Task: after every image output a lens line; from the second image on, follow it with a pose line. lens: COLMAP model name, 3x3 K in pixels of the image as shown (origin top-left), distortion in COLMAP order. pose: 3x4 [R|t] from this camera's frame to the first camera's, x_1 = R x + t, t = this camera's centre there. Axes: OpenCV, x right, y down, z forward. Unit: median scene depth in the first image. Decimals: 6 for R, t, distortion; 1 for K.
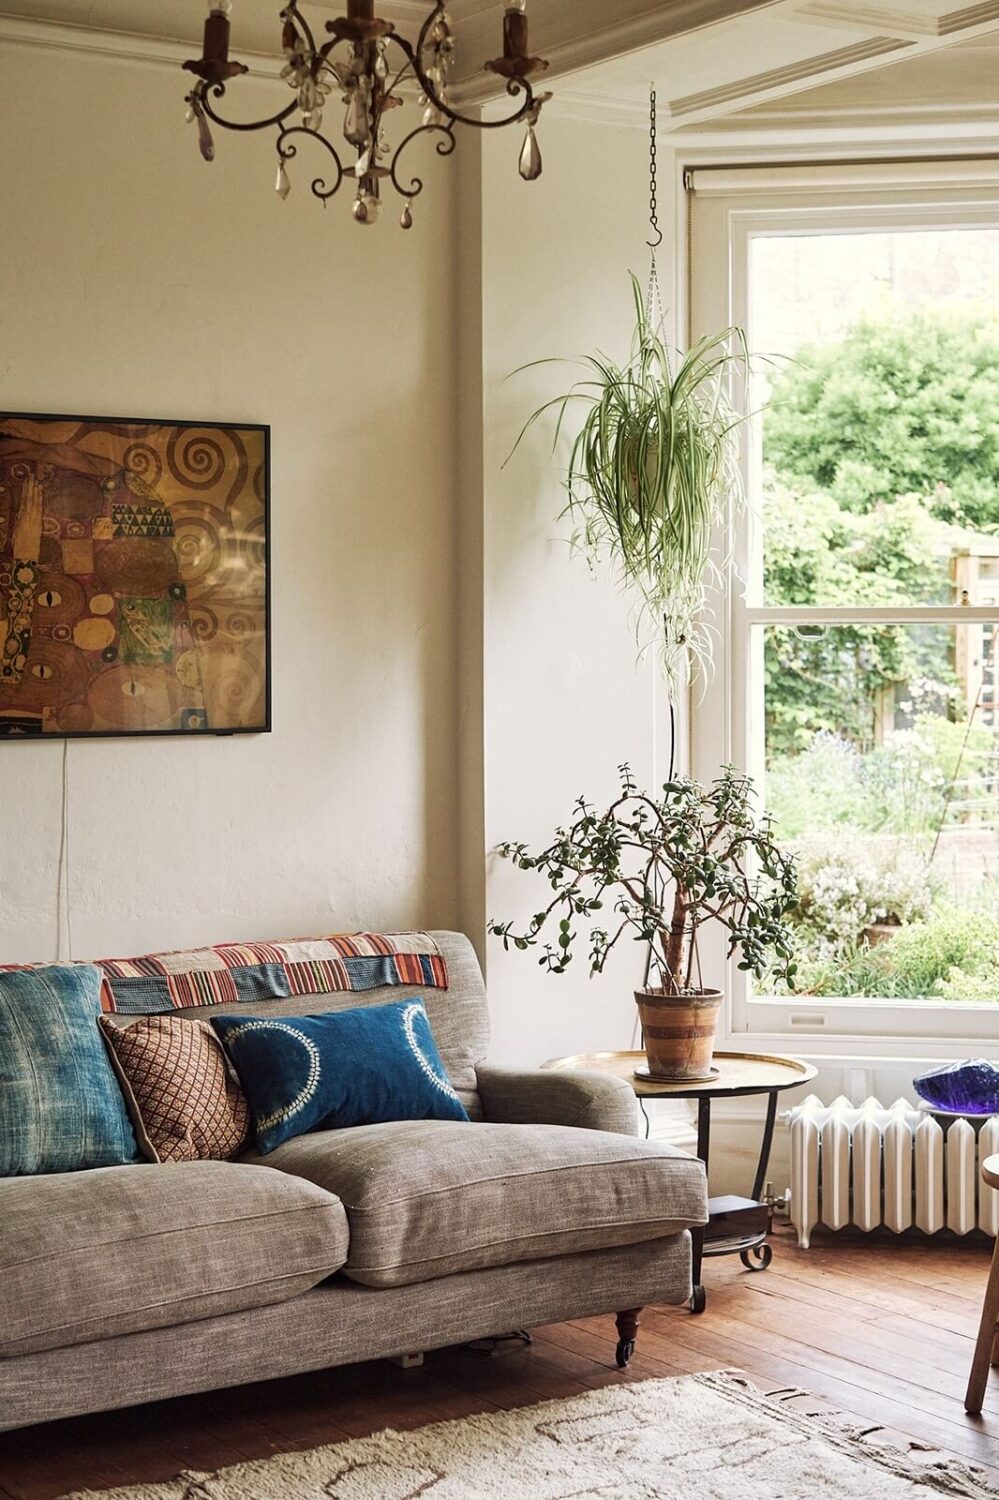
lens RADIAL K [[2507.2, 0, 499.5], [0, 2507.2, 750.0], [0, 0, 1]] dist [-0.036909, 0.039697]
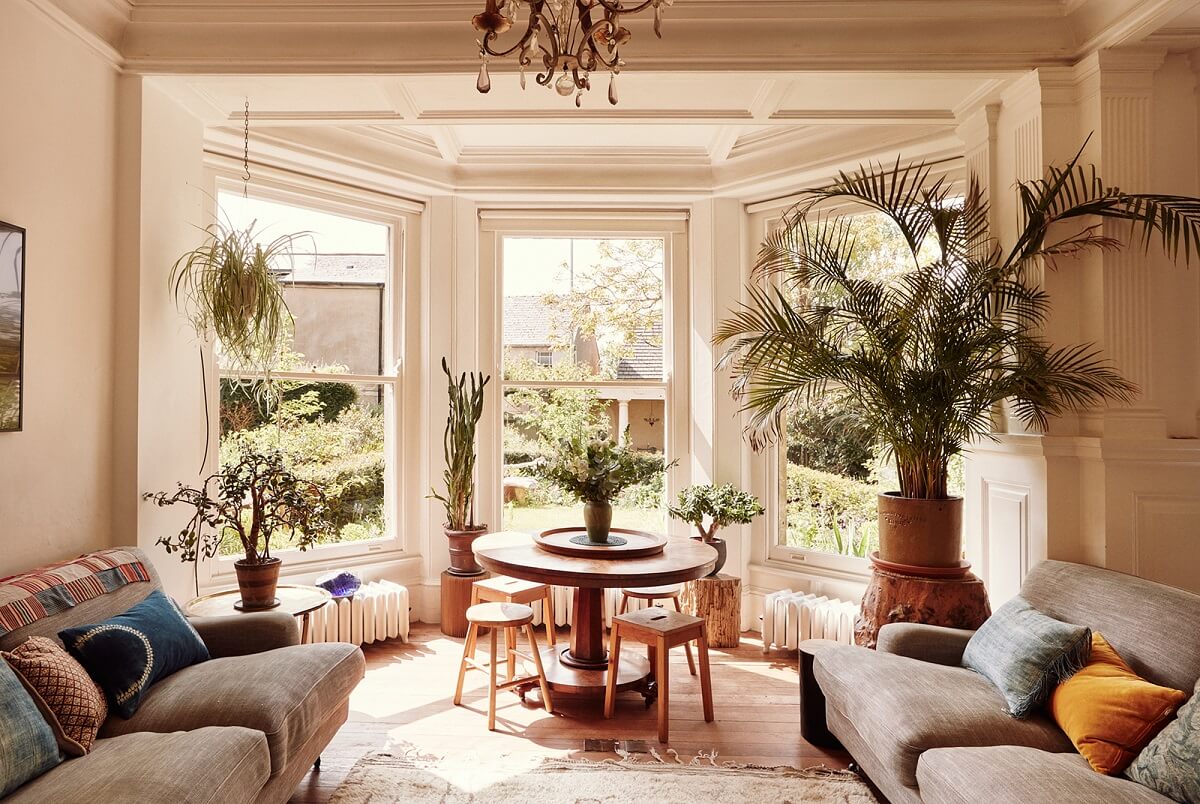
lens RADIAL K [[719.4, 0, 598.6], [0, 719.4, 408.4], [0, 0, 1]] dist [-0.001018, 0.001513]
pose [[0.553513, 0.015458, 0.832697, -0.266999], [0.022547, 0.999183, -0.033536, 0.001471], [-0.832535, 0.037337, 0.552713, 0.484617]]
